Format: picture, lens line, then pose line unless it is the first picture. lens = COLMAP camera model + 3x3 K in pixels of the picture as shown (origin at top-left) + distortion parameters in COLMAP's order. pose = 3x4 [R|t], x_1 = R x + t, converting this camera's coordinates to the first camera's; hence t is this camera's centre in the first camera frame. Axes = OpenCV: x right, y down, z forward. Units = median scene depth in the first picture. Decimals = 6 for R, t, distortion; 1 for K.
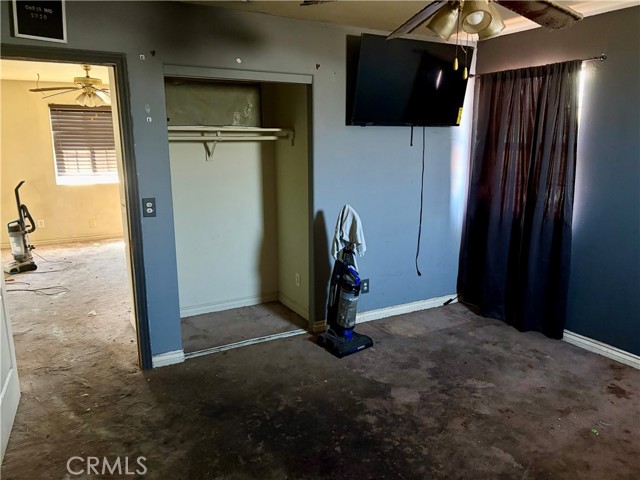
lens RADIAL K [[486.2, 0, 320.0], [0, 486.2, 240.0], [0, 0, 1]] dist [0.088261, -0.091398]
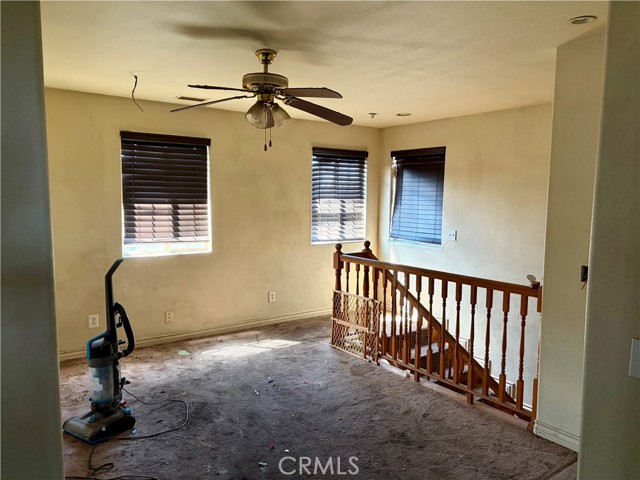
lens RADIAL K [[486.2, 0, 320.0], [0, 486.2, 240.0], [0, 0, 1]] dist [0.088261, -0.091398]
pose [[0.993969, 0.001250, 0.109656, -0.355368], [0.011099, 0.993653, -0.111936, -0.062199], [-0.109101, 0.112478, 0.987647, 0.359080]]
